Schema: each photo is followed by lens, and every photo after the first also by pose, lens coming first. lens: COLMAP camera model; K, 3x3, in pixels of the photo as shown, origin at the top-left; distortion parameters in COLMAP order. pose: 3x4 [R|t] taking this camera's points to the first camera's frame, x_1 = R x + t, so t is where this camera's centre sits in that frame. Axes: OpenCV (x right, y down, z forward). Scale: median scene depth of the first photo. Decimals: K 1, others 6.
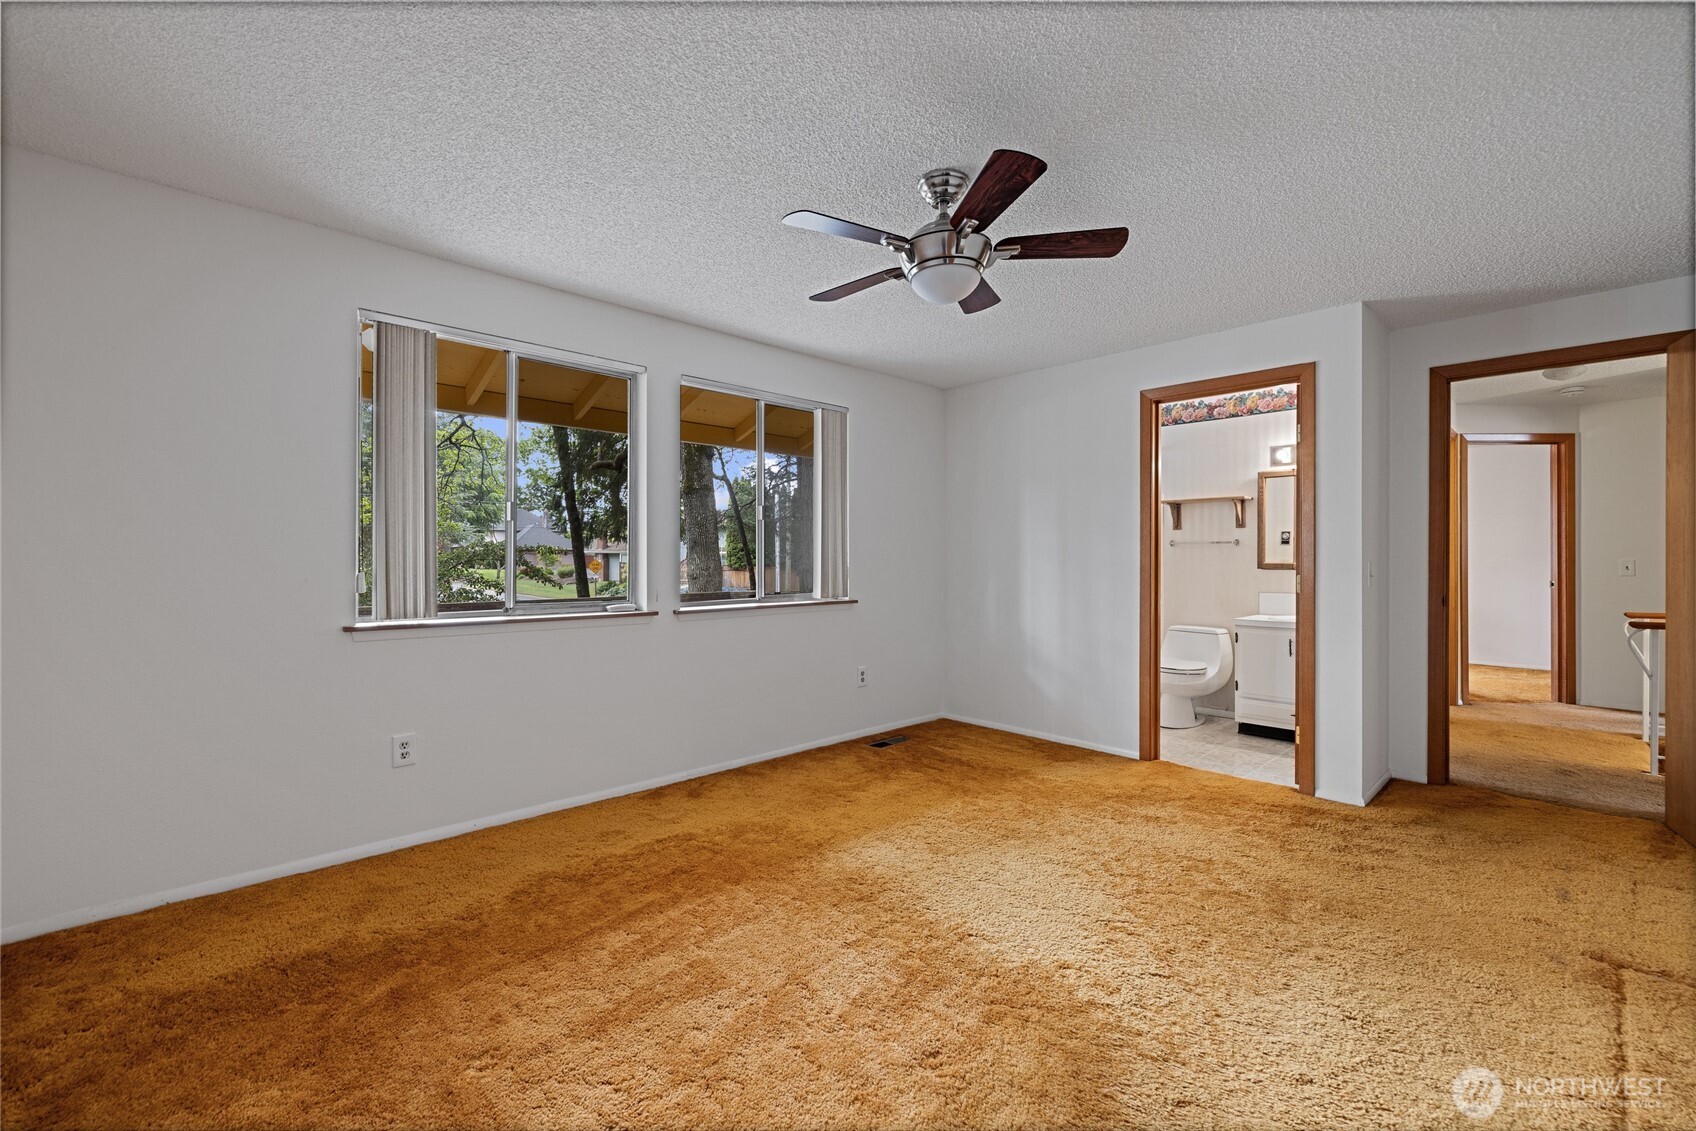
lens RADIAL K [[710.4, 0, 840.6], [0, 710.4, 556.3], [0, 0, 1]] dist [-0.000576, -0.000122]
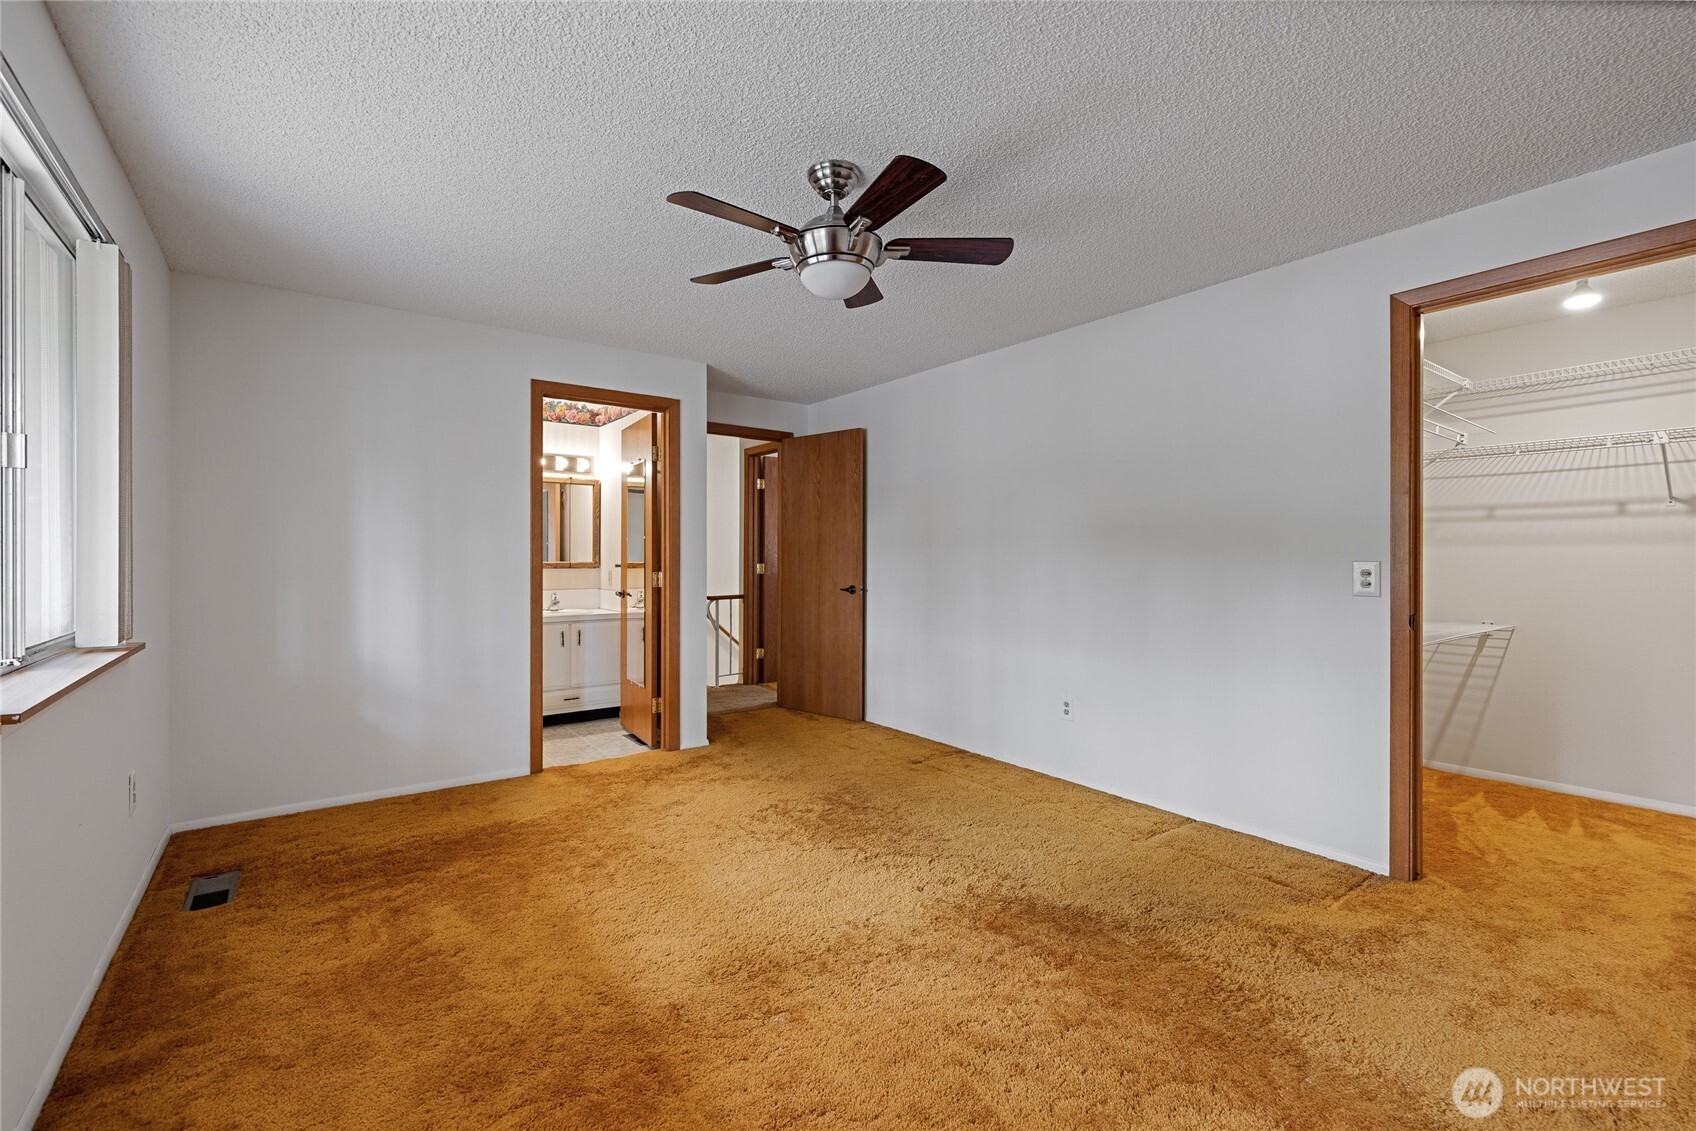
lens RADIAL K [[710.4, 0, 840.6], [0, 710.4, 556.3], [0, 0, 1]] dist [-0.000576, -0.000122]
pose [[0.132302, 0.002048, 0.991207, -0.532890], [-0.000389, 0.999998, -0.002015, 0.002870], [-0.991209, -0.000119, 0.132302, 0.566653]]
